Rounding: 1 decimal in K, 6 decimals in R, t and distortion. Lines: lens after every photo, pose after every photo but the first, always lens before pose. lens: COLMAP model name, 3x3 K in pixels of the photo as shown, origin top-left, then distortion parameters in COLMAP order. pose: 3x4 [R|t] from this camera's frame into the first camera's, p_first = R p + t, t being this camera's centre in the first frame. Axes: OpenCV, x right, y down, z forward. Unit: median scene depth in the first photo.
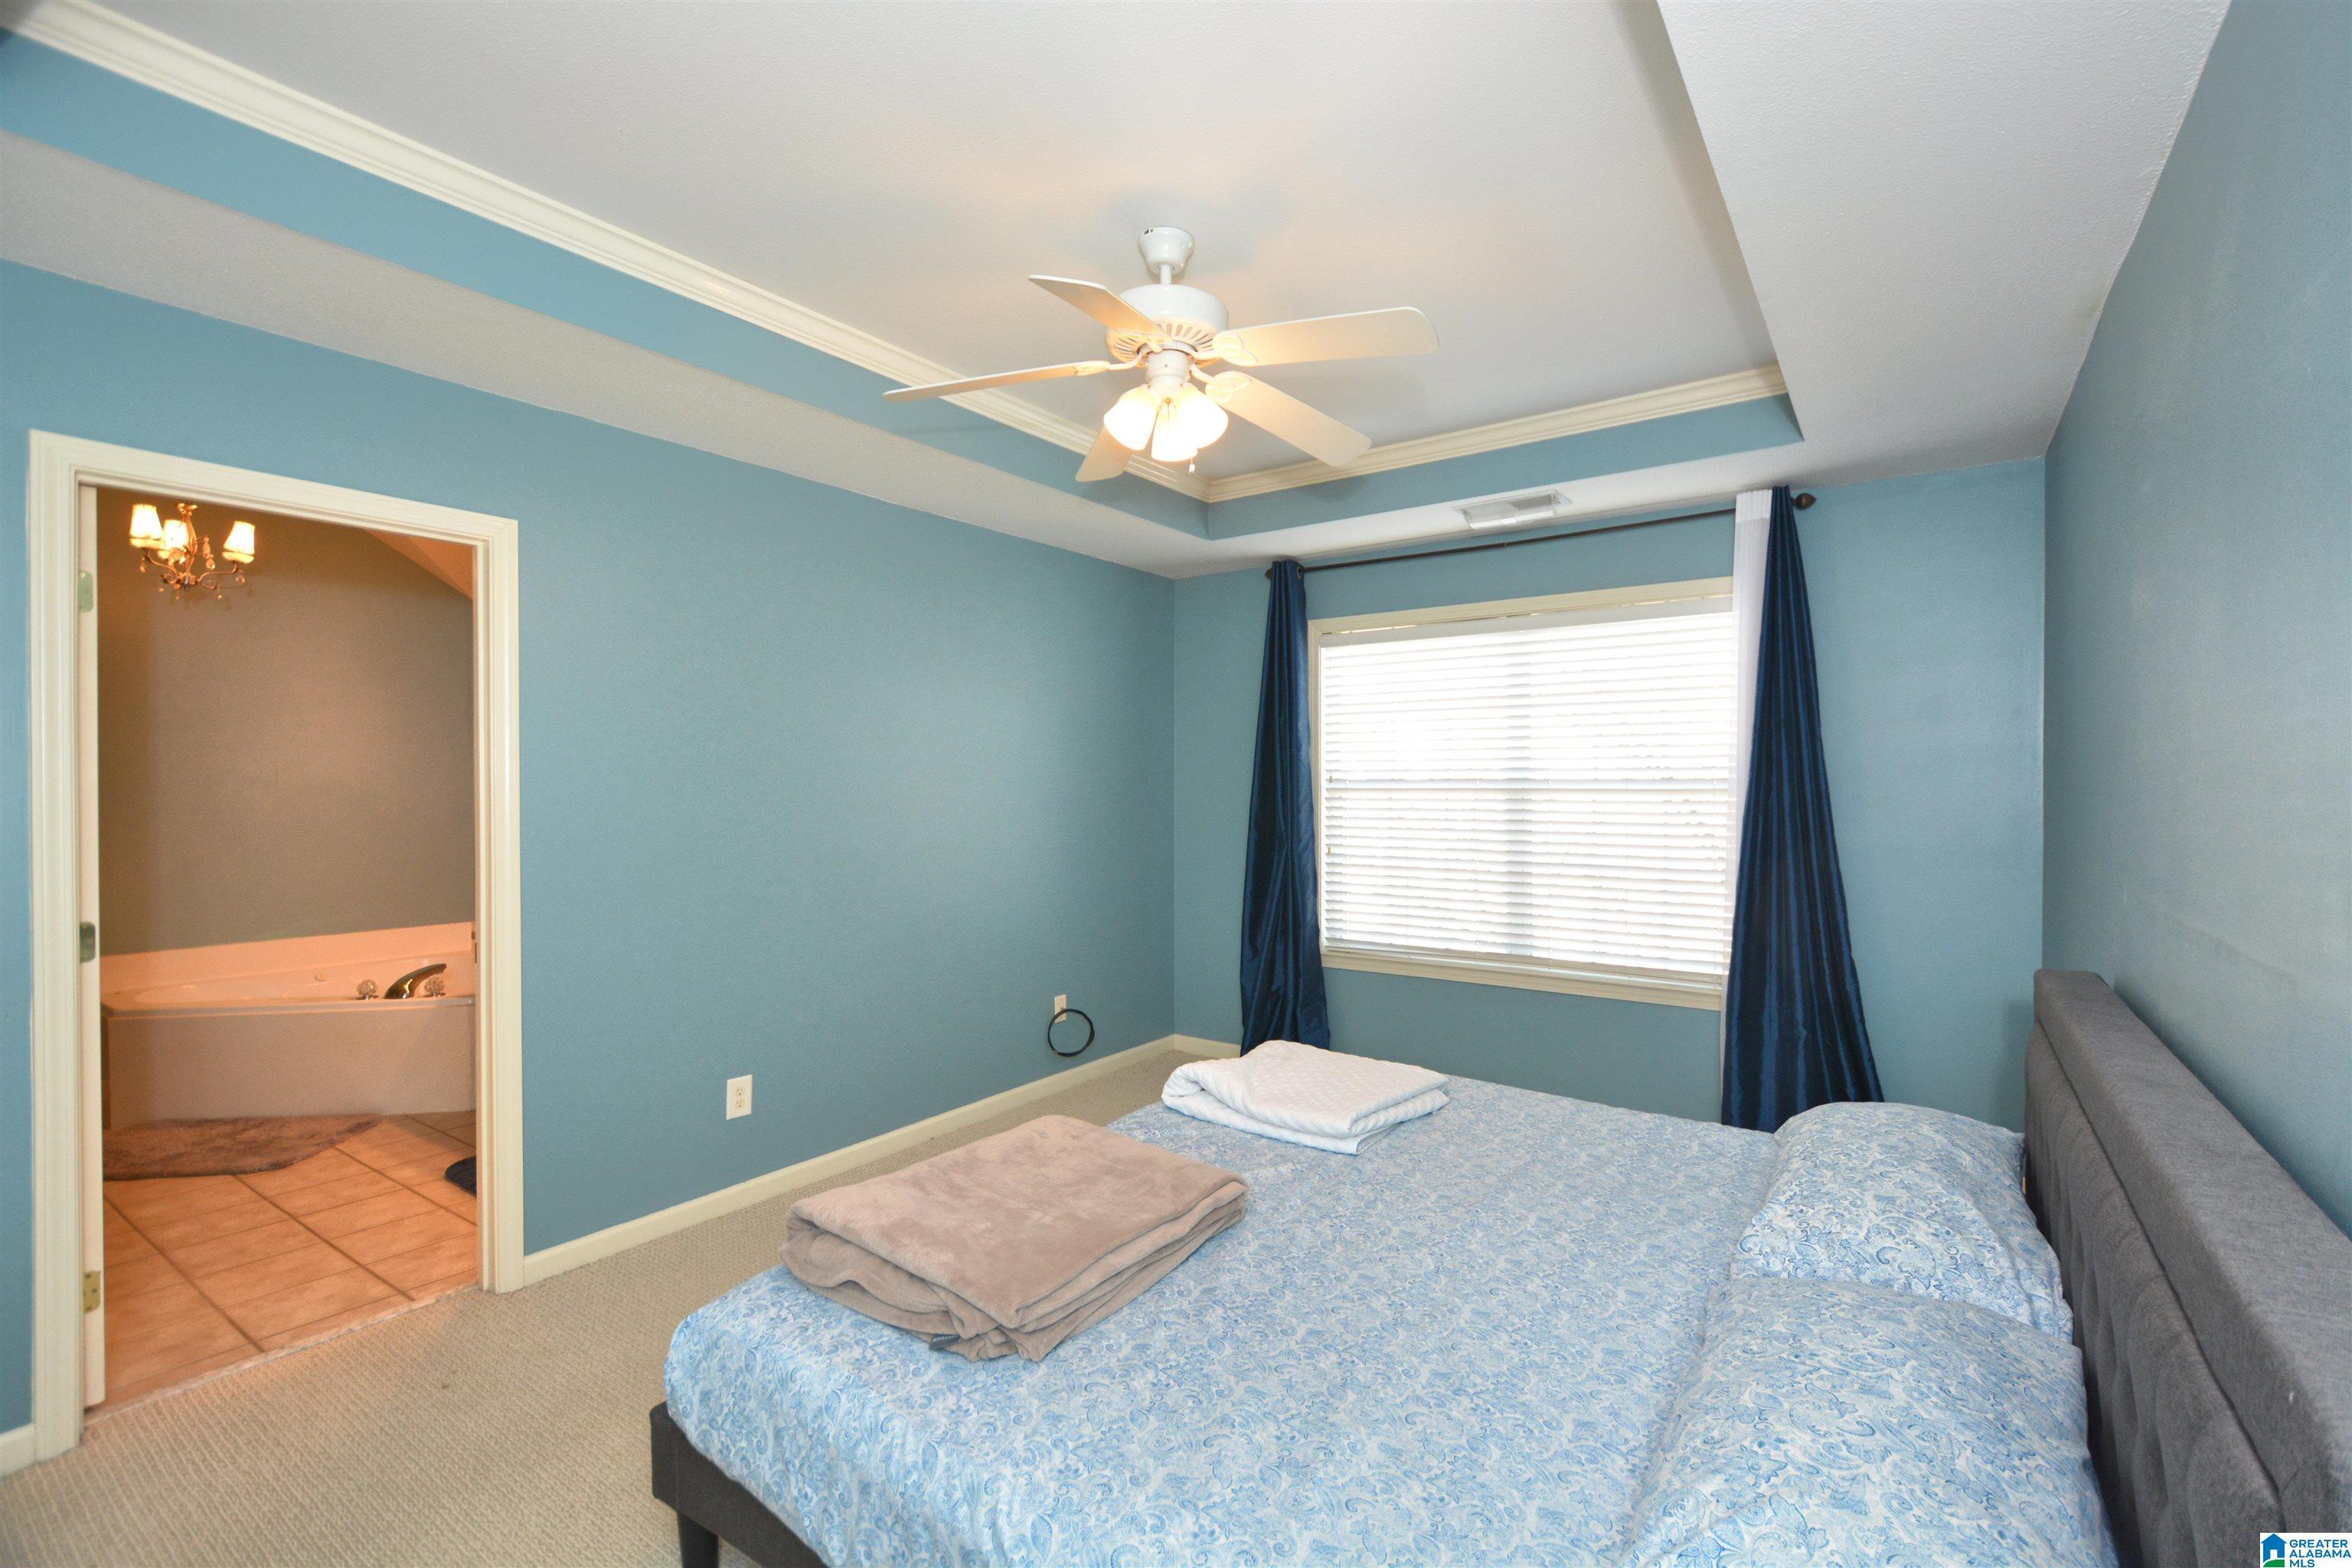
lens RADIAL K [[1045.0, 0, 1184.6], [0, 1045.0, 783.0], [0, 0, 1]] dist [0.008662, -0.003283]
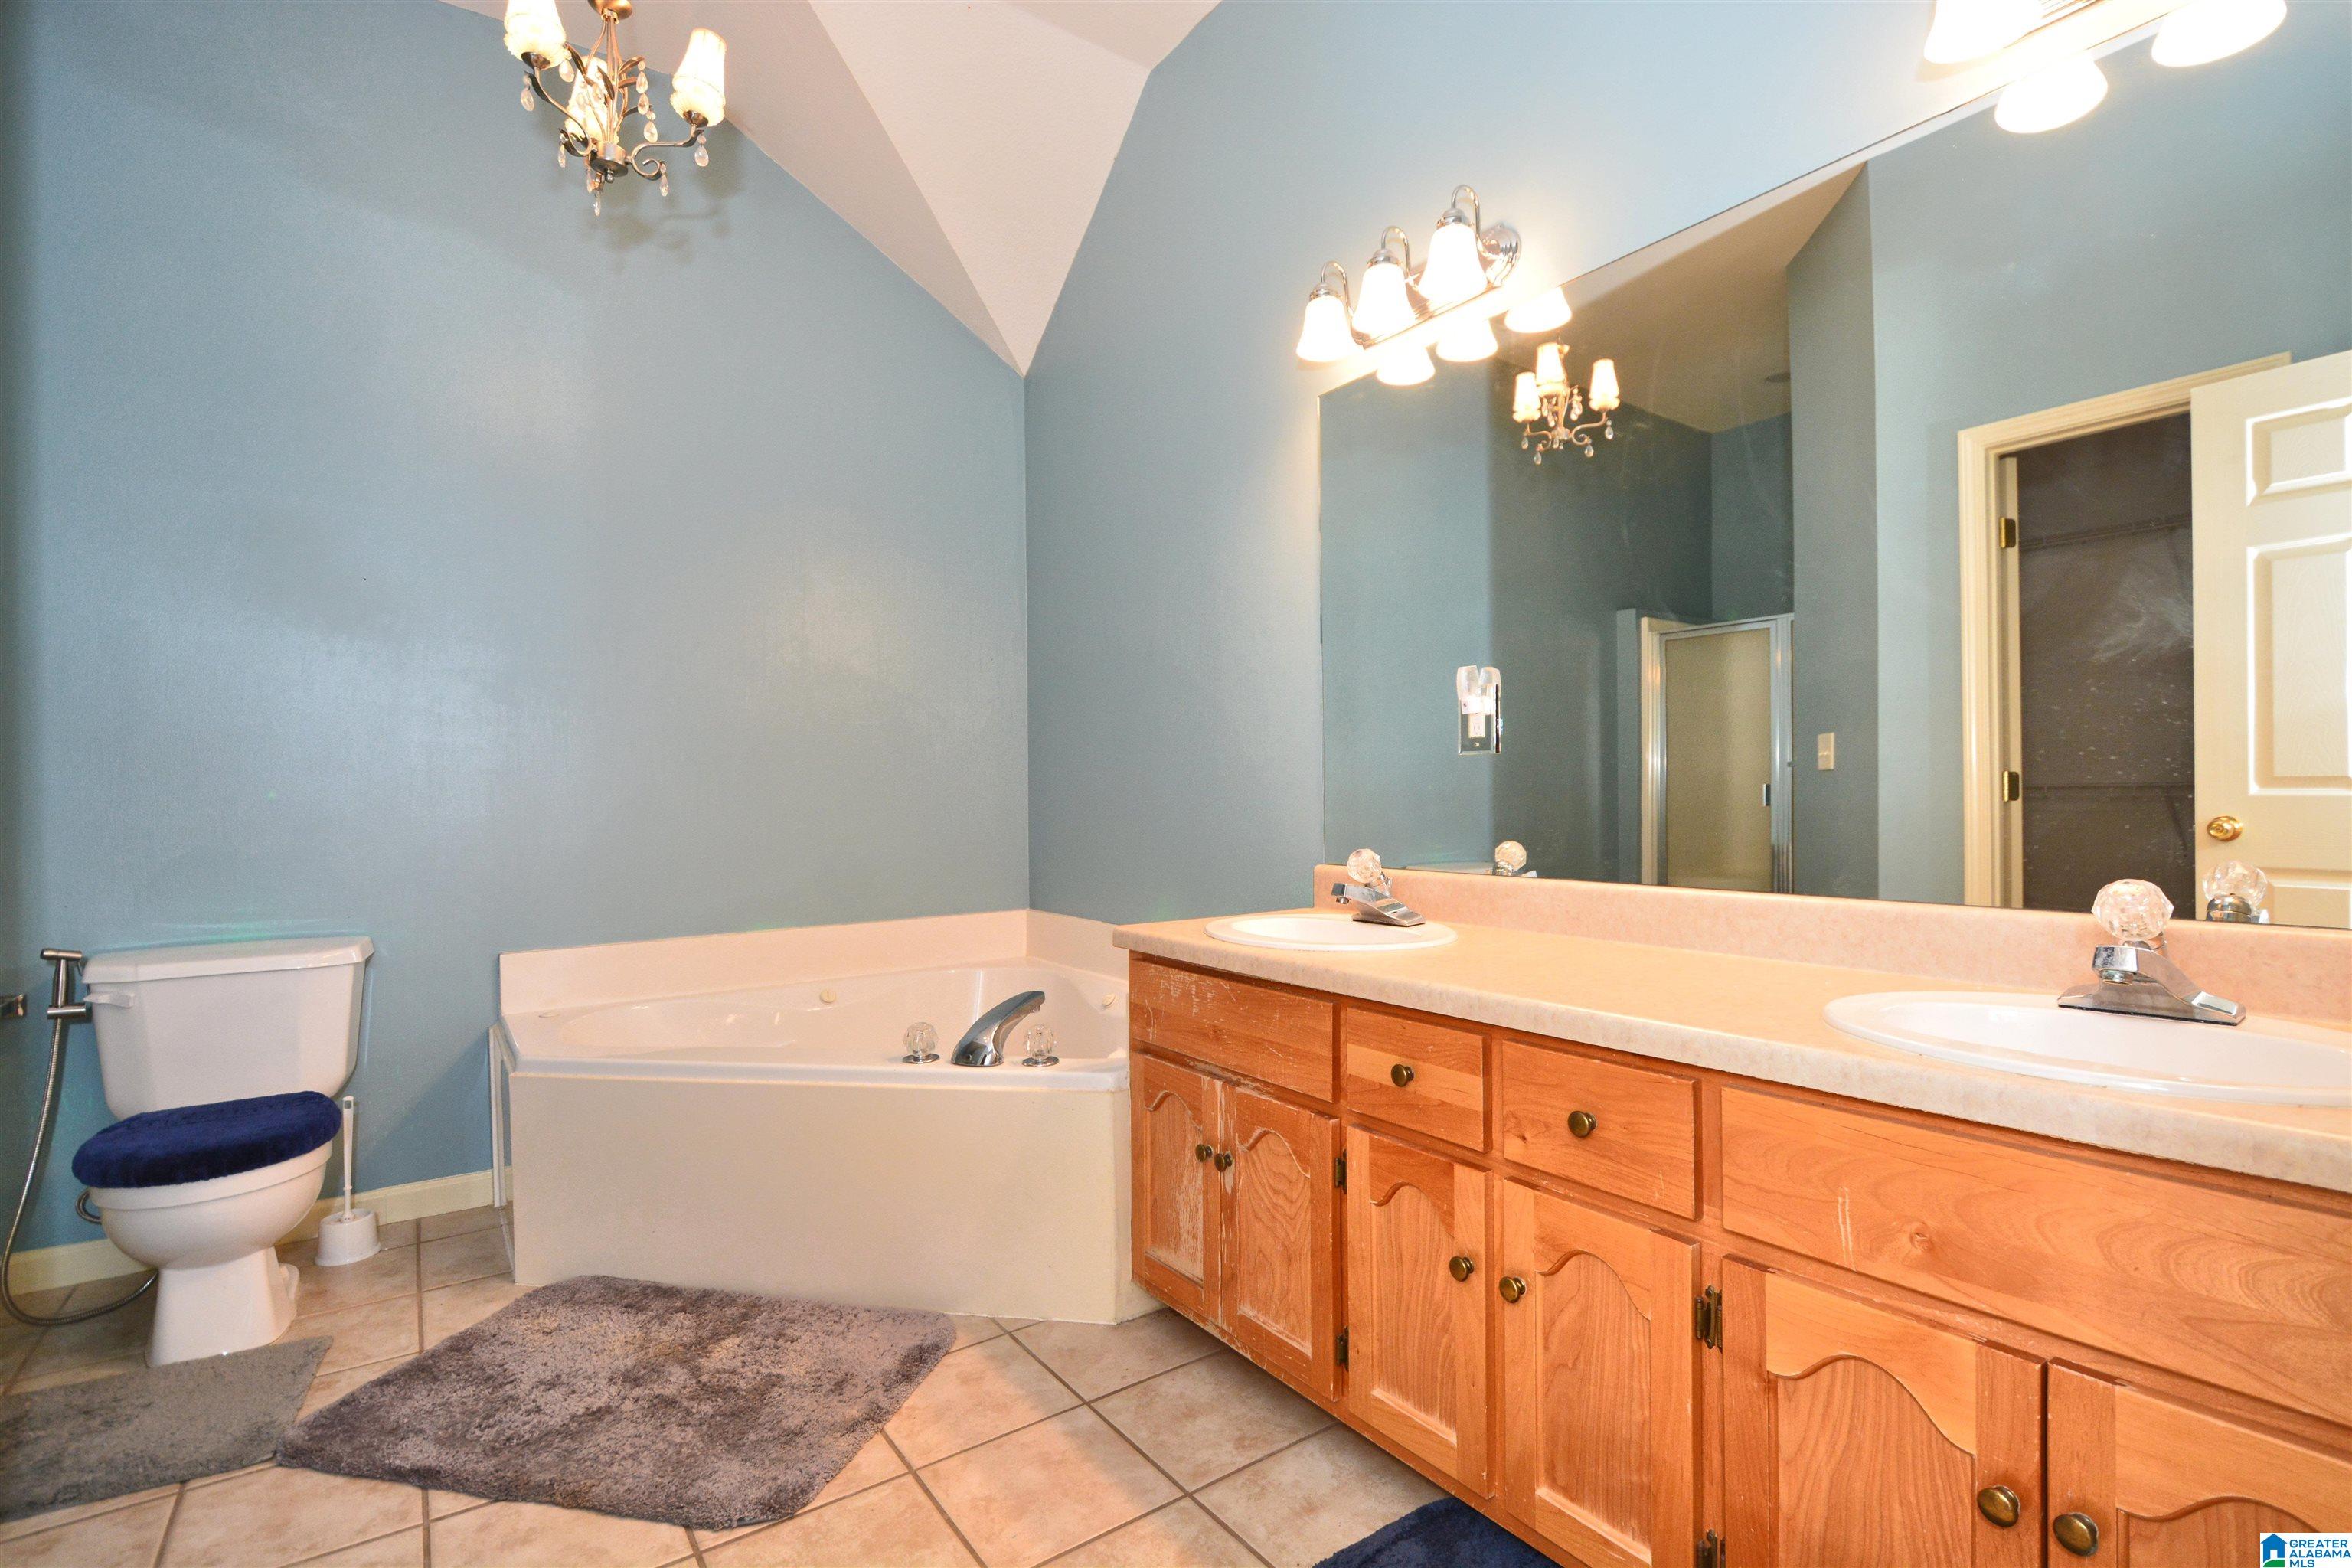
lens RADIAL K [[1105.8, 0, 1173.8], [0, 1105.8, 784.3], [0, 0, 1]] dist [-0.001925, -0.000113]
pose [[0.940095, -0.015042, -0.340580, -0.539927], [0.011834, 0.999864, -0.011496, 0.094277], [0.340707, 0.006777, 0.940145, 0.614700]]
